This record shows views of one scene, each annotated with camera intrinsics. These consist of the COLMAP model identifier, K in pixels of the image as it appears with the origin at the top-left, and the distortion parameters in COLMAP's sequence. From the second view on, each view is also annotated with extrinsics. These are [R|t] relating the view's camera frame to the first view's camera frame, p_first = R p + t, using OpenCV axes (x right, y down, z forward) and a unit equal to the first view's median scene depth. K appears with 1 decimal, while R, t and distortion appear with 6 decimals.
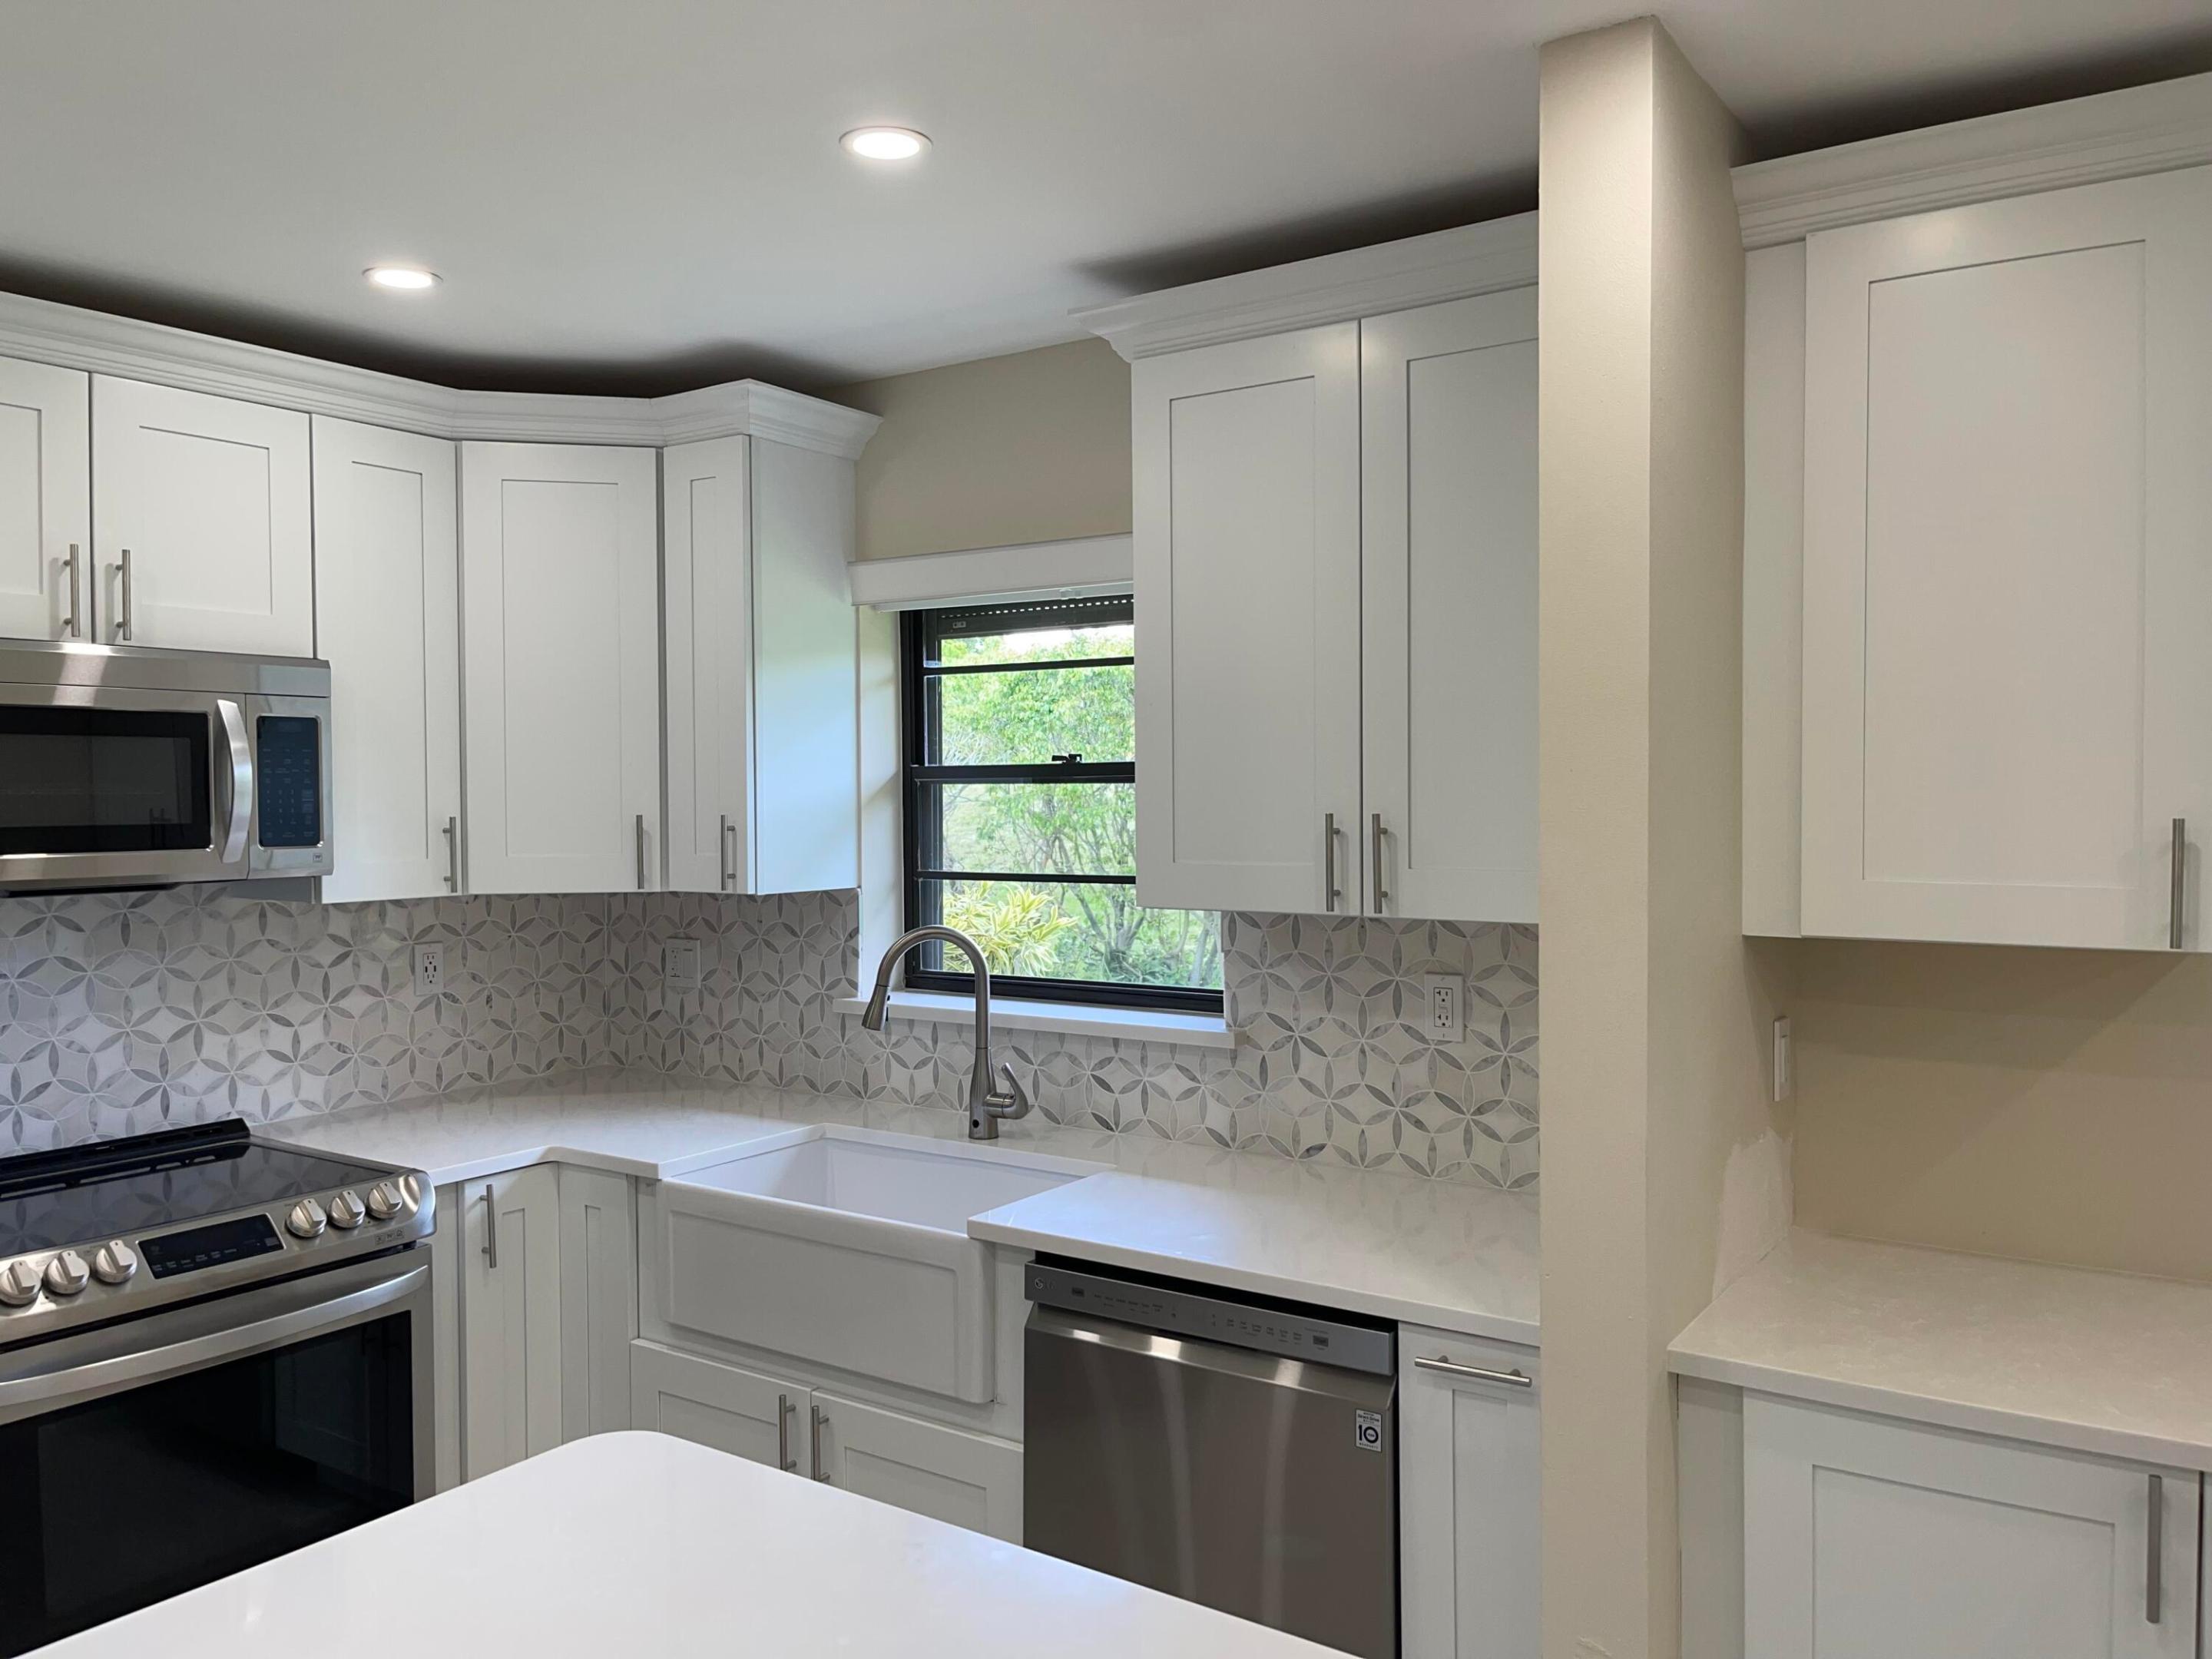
lens RADIAL K [[1667.4, 0, 1097.0], [0, 1667.4, 833.6], [0, 0, 1]] dist [0.067218, -0.096326]
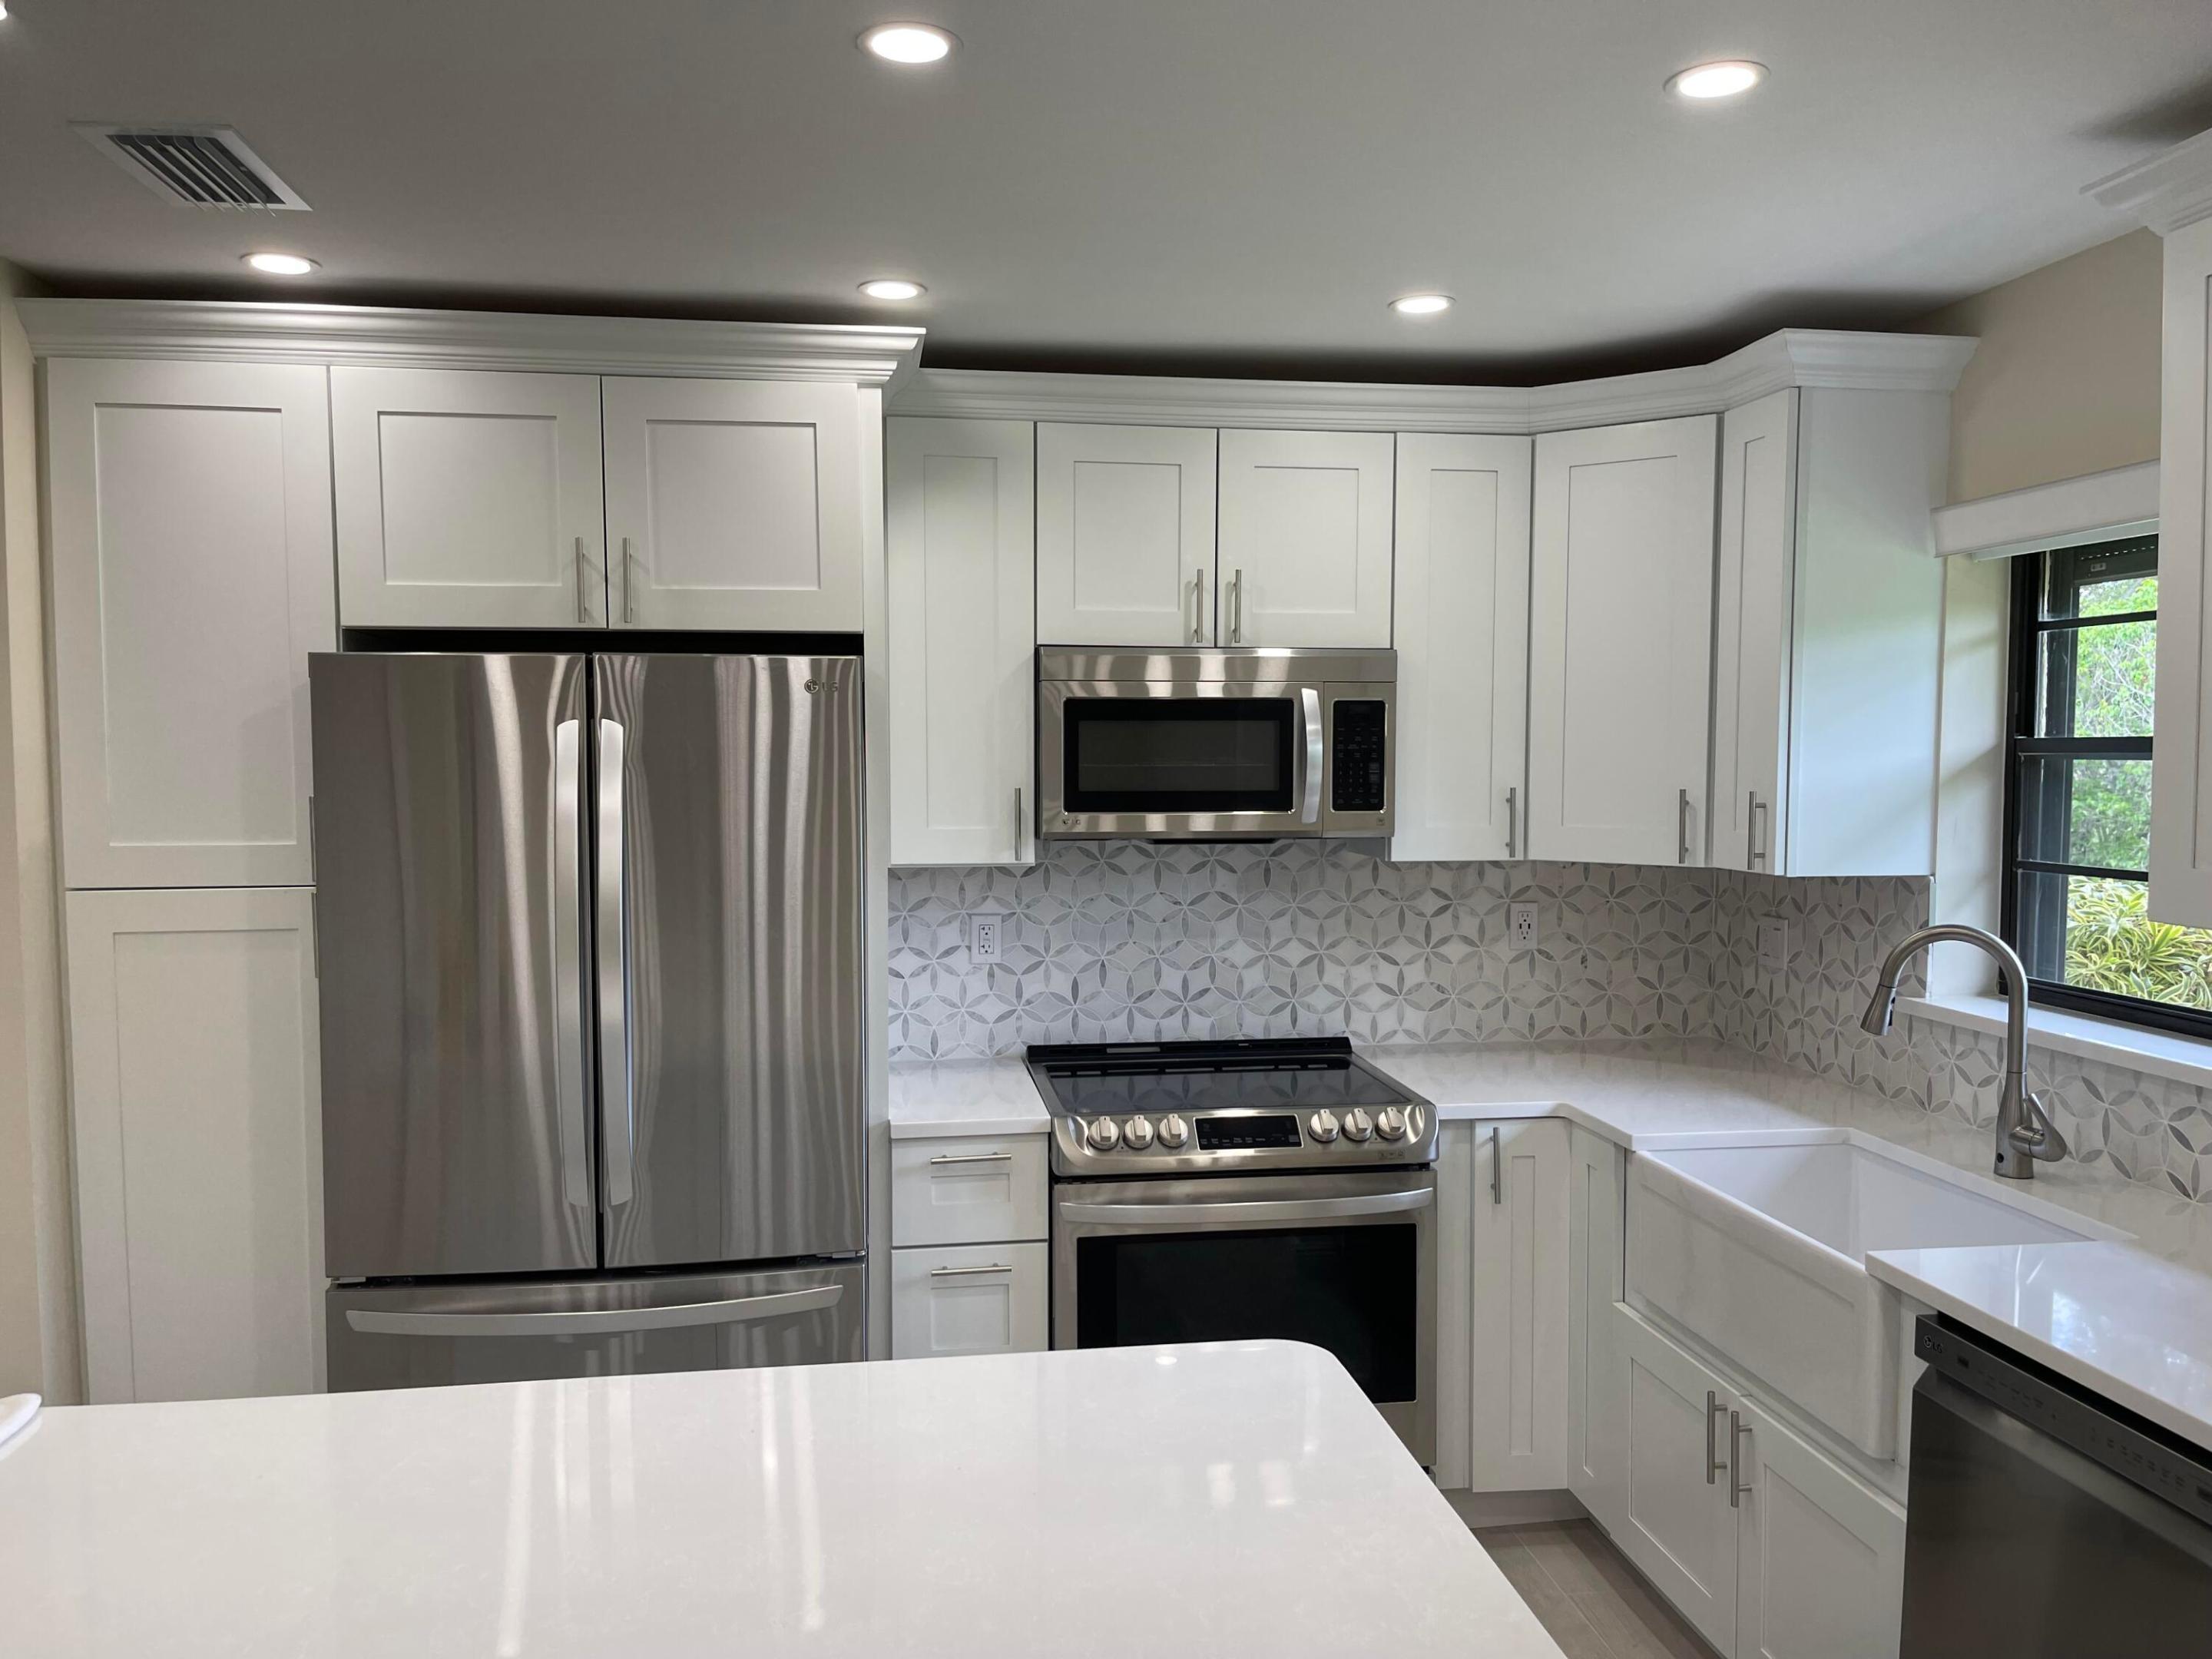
lens RADIAL K [[1667.4, 0, 1114.4], [0, 1667.4, 854.3], [0, 0, 1]] dist [0.067218, -0.096326]
pose [[0.684910, 0.051173, -0.726828, 0.236965], [-0.023061, 0.998553, 0.048572, -0.014041], [0.728262, -0.016506, 0.685100, 0.074884]]
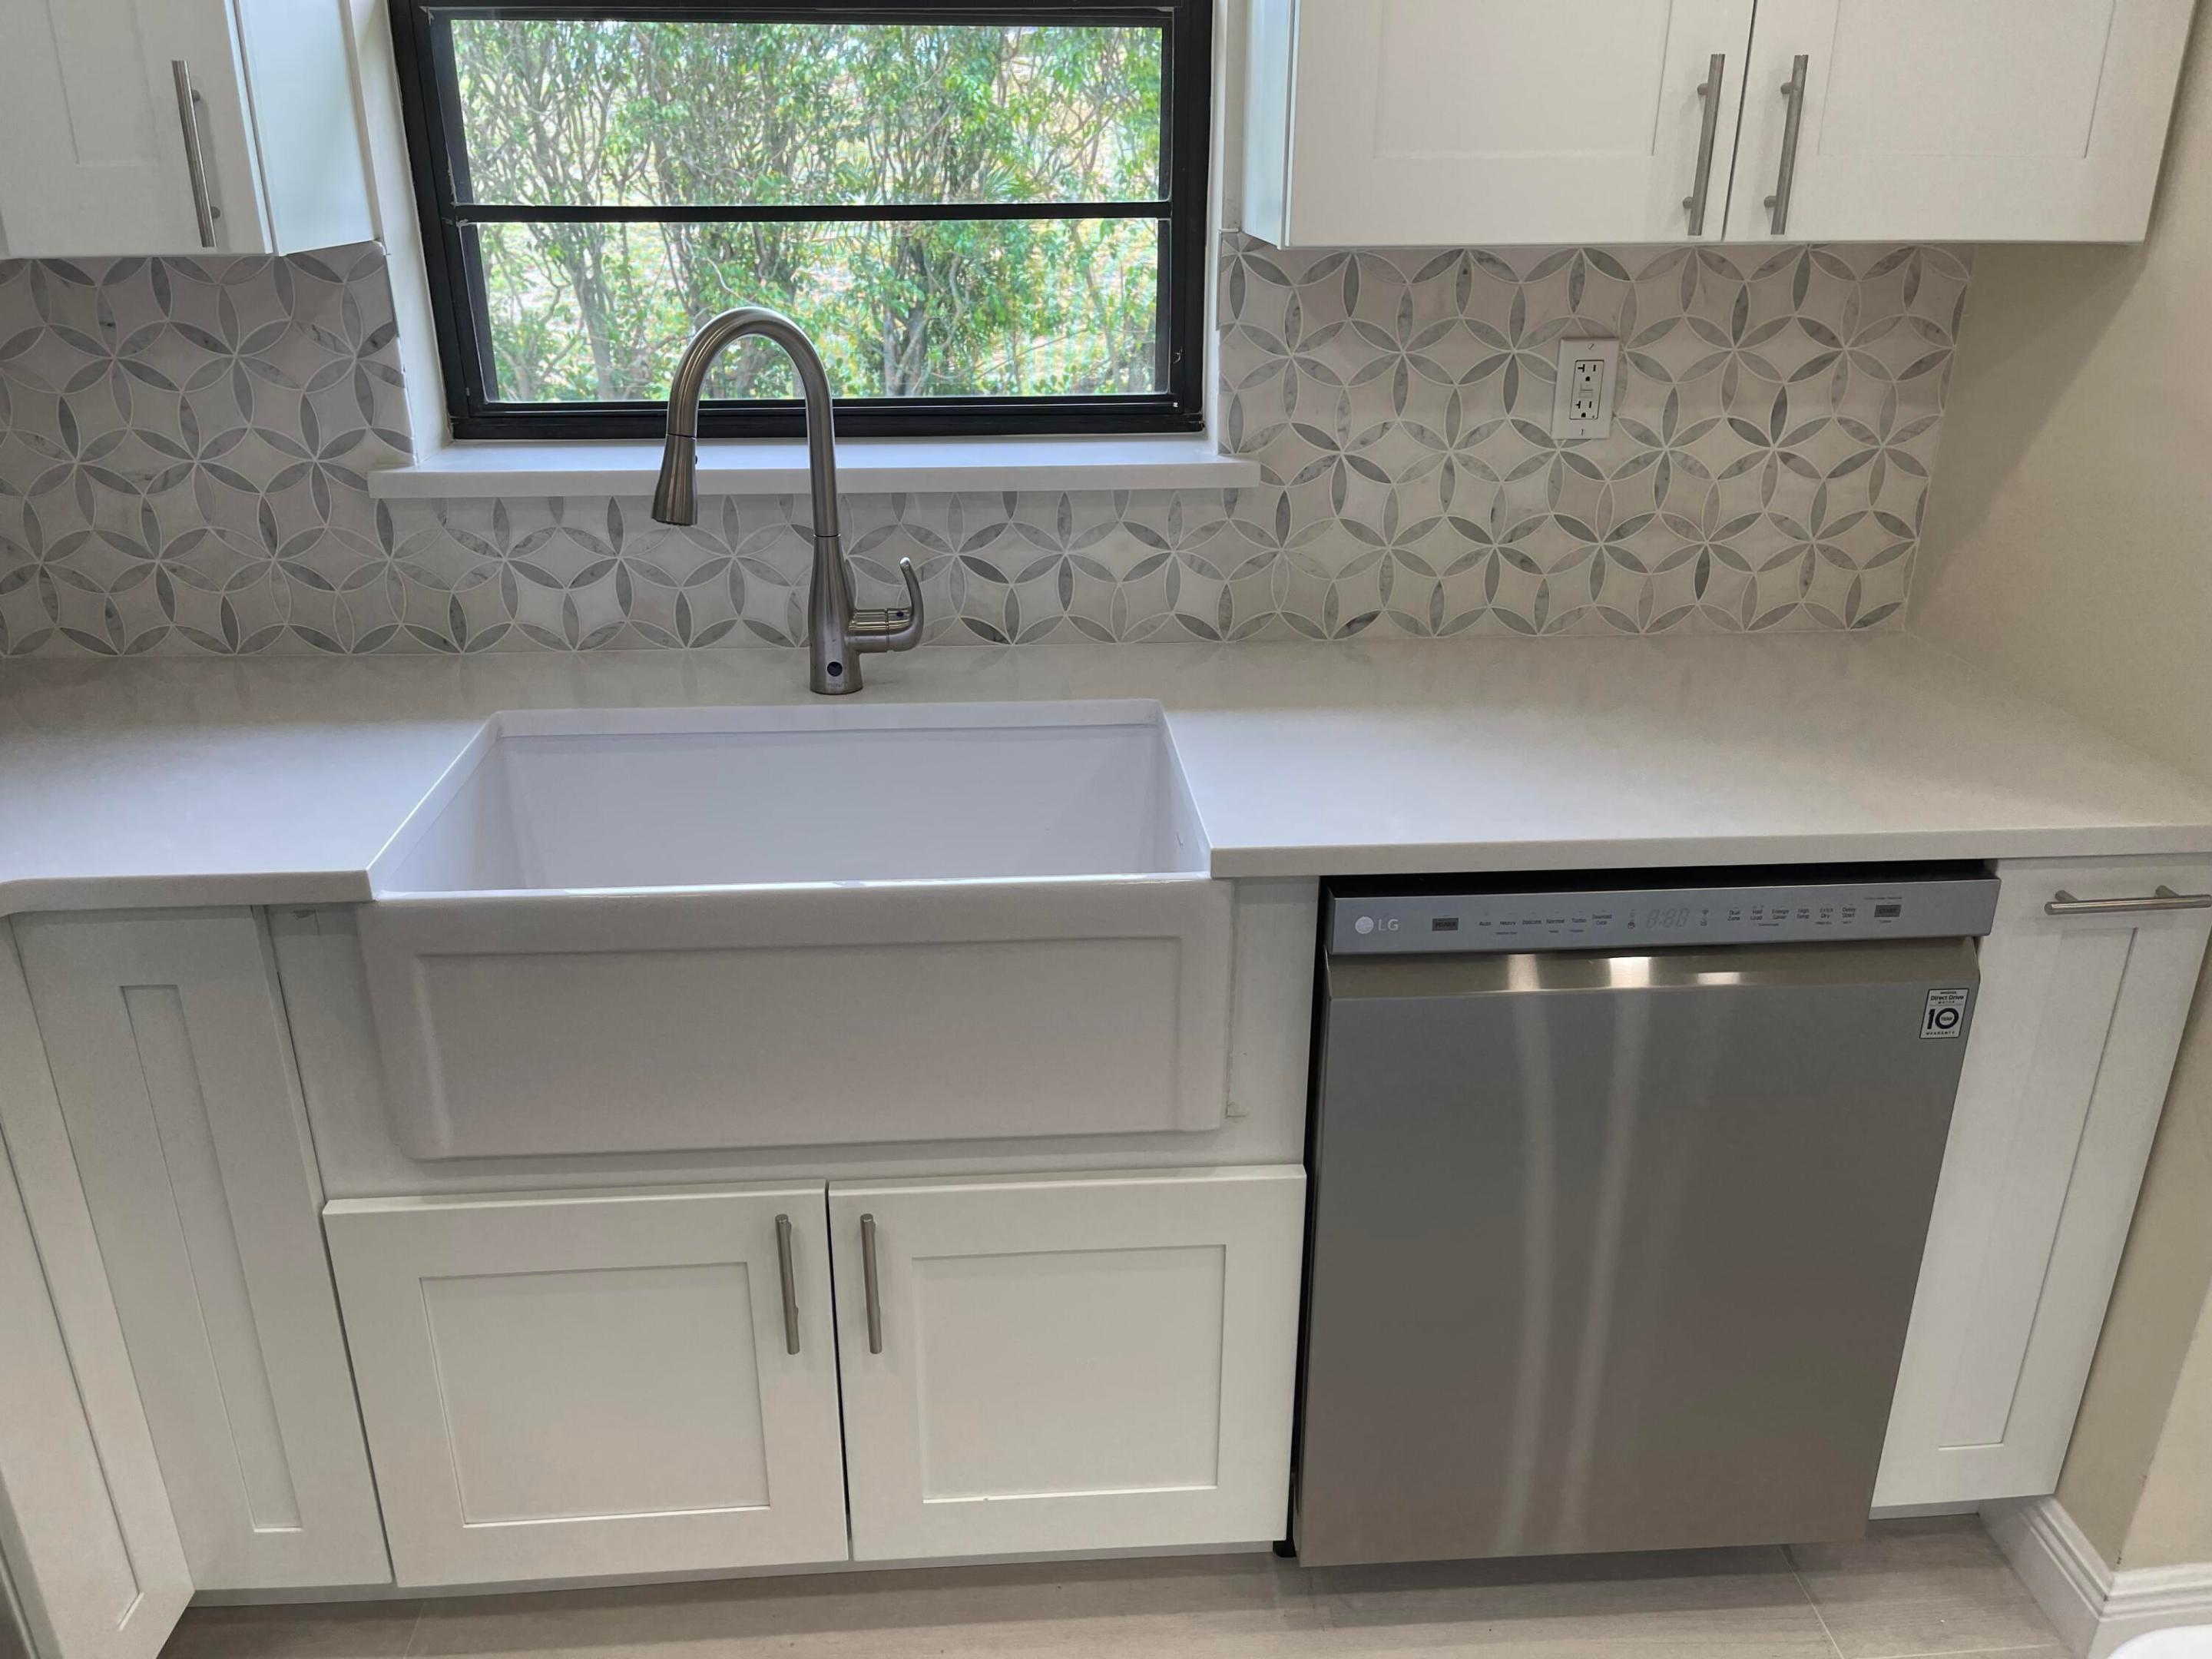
lens RADIAL K [[1667.4, 0, 1086.0], [0, 1667.4, 854.0], [0, 0, 1]] dist [0.067218, -0.096326]
pose [[0.783467, -0.235350, 0.575144, -0.348033], [0.011468, 0.930829, 0.365275, 0.024172], [-0.621328, -0.279585, 0.731973, 0.505825]]
